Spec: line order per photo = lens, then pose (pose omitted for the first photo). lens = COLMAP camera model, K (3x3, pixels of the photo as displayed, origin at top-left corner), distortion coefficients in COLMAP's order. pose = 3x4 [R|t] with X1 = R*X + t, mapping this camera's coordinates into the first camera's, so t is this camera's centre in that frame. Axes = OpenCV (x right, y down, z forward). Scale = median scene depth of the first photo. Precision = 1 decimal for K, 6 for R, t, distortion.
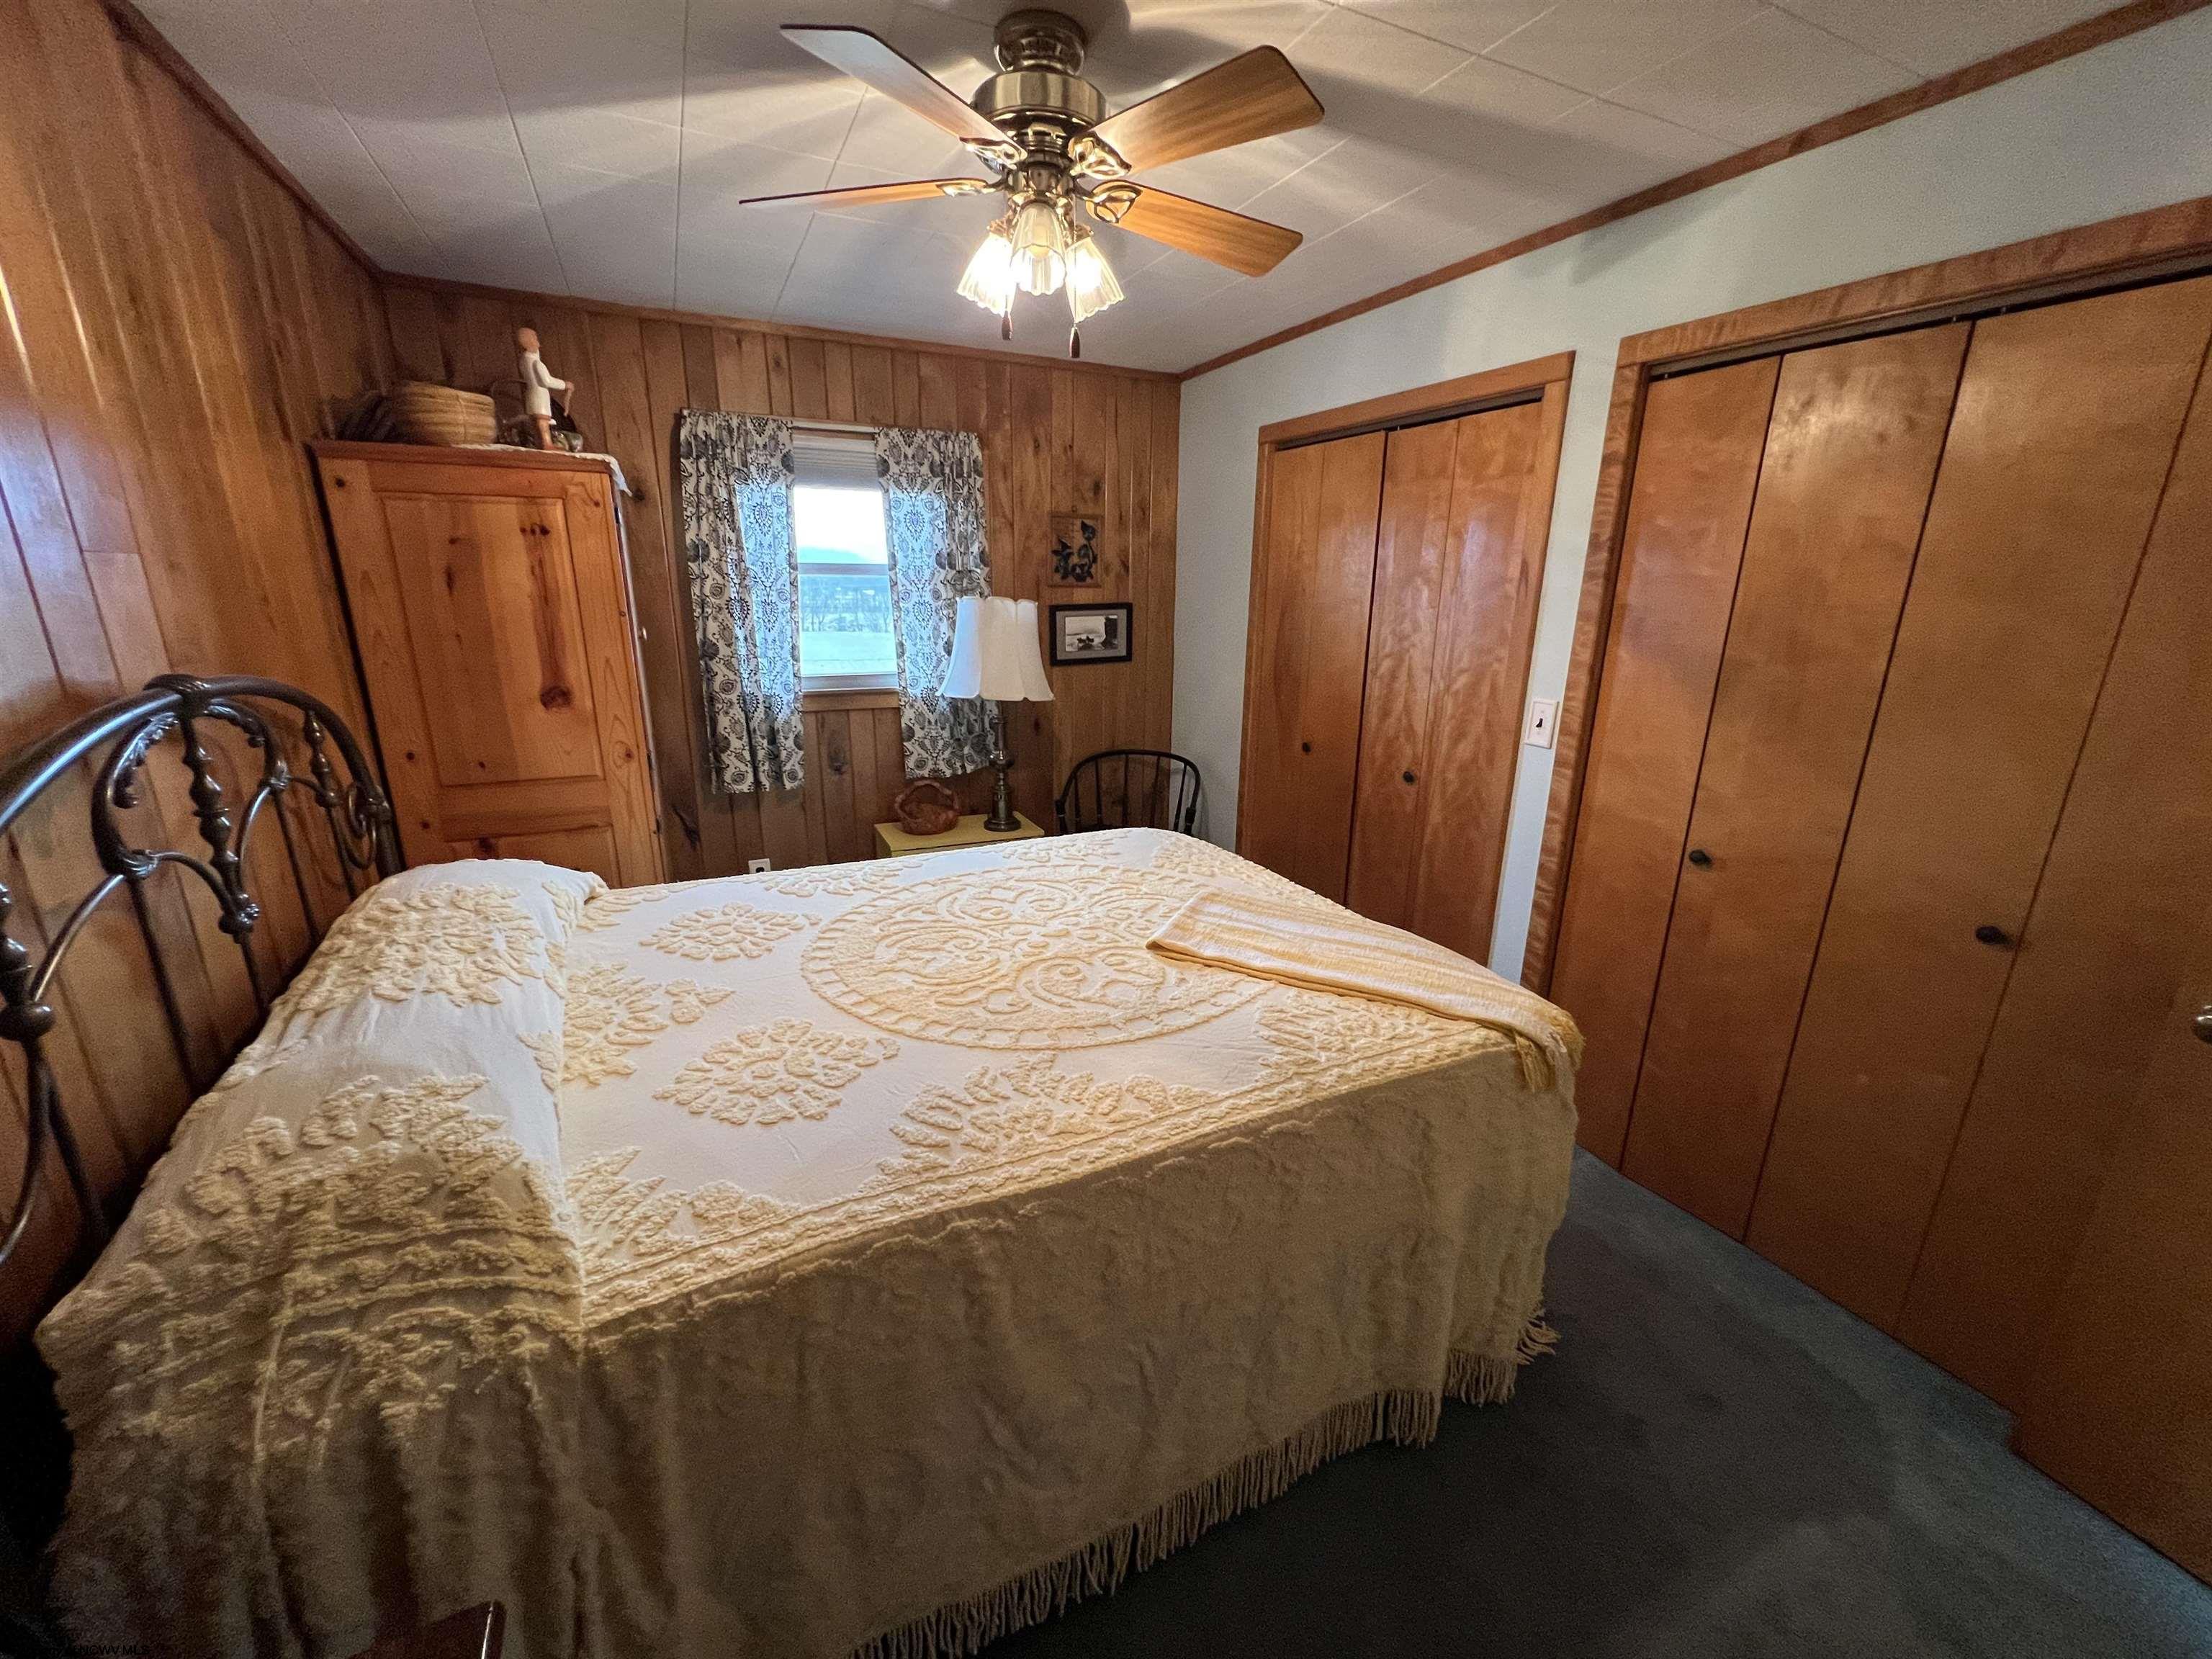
lens RADIAL K [[884.3, 0, 1106.7], [0, 884.3, 830.8], [0, 0, 1]] dist [-0.000572, 0.000390]
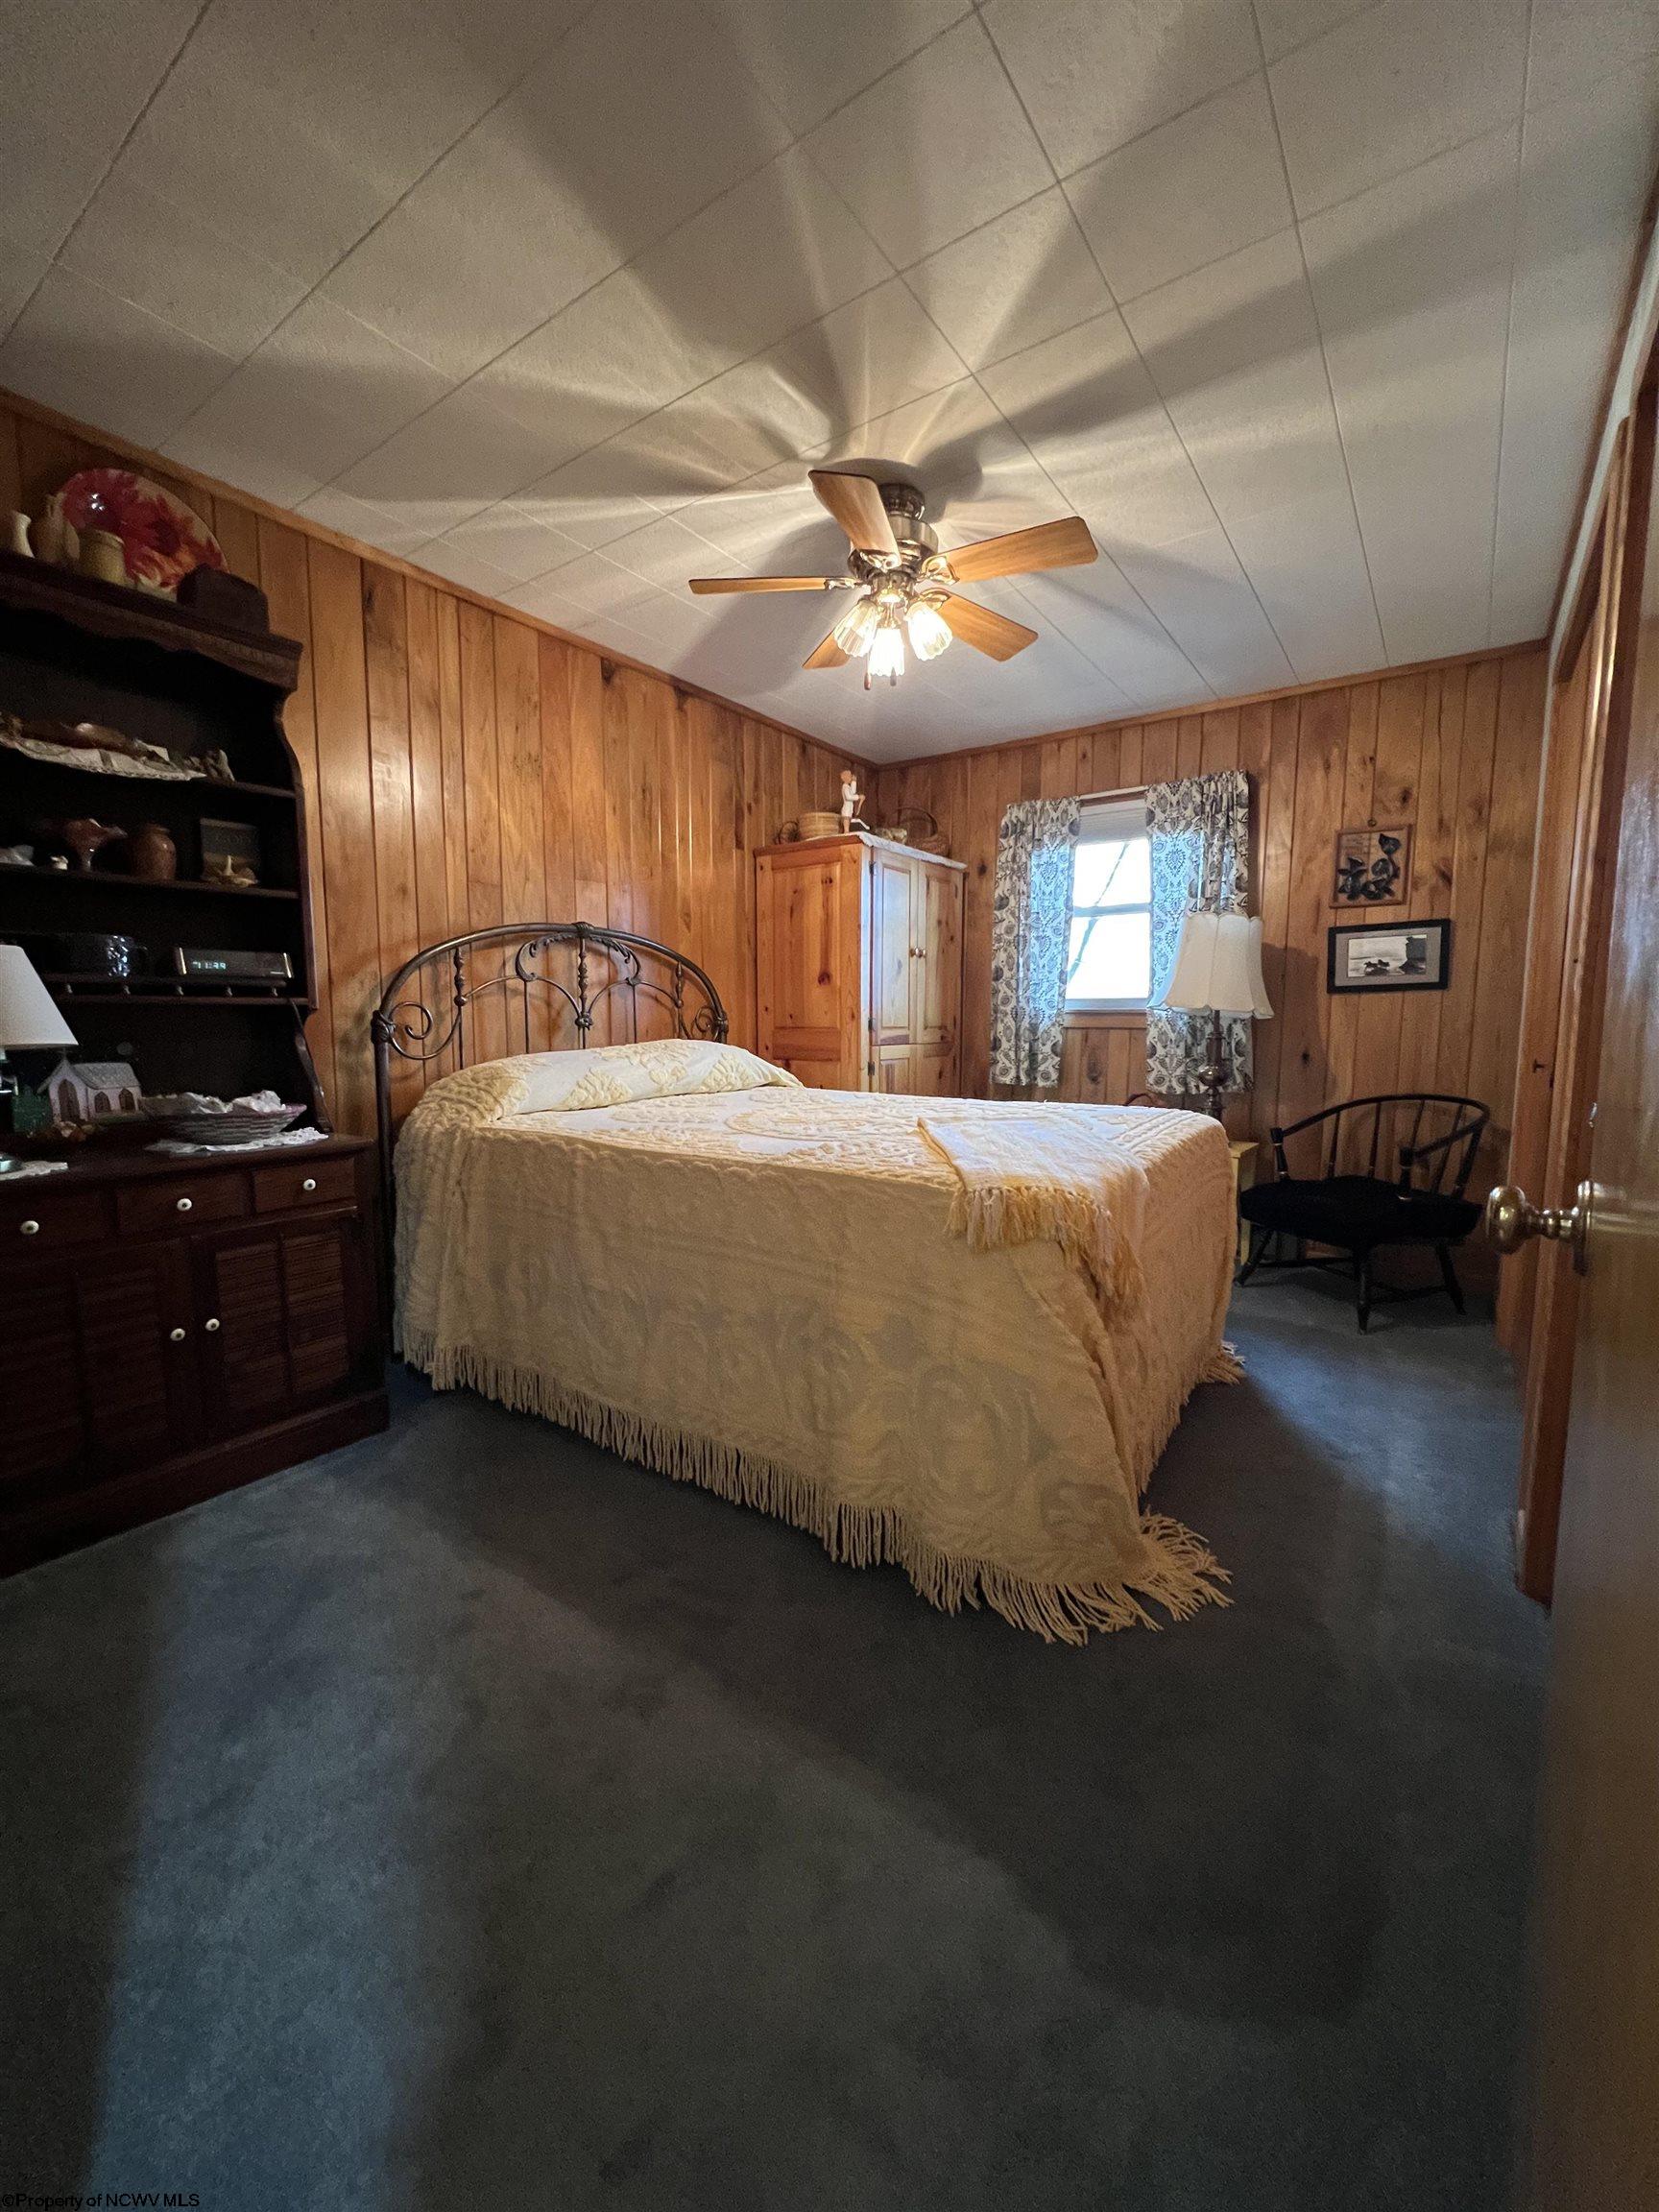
lens RADIAL K [[884.3, 0, 827.8], [0, 884.3, 1106.8], [0, 0, 1]] dist [-0.000572, 0.000390]
pose [[0.481393, 0.077101, -0.873107, 0.569268], [-0.236466, 0.970613, -0.044665, 0.104721], [0.844005, 0.227961, 0.485478, 0.166190]]
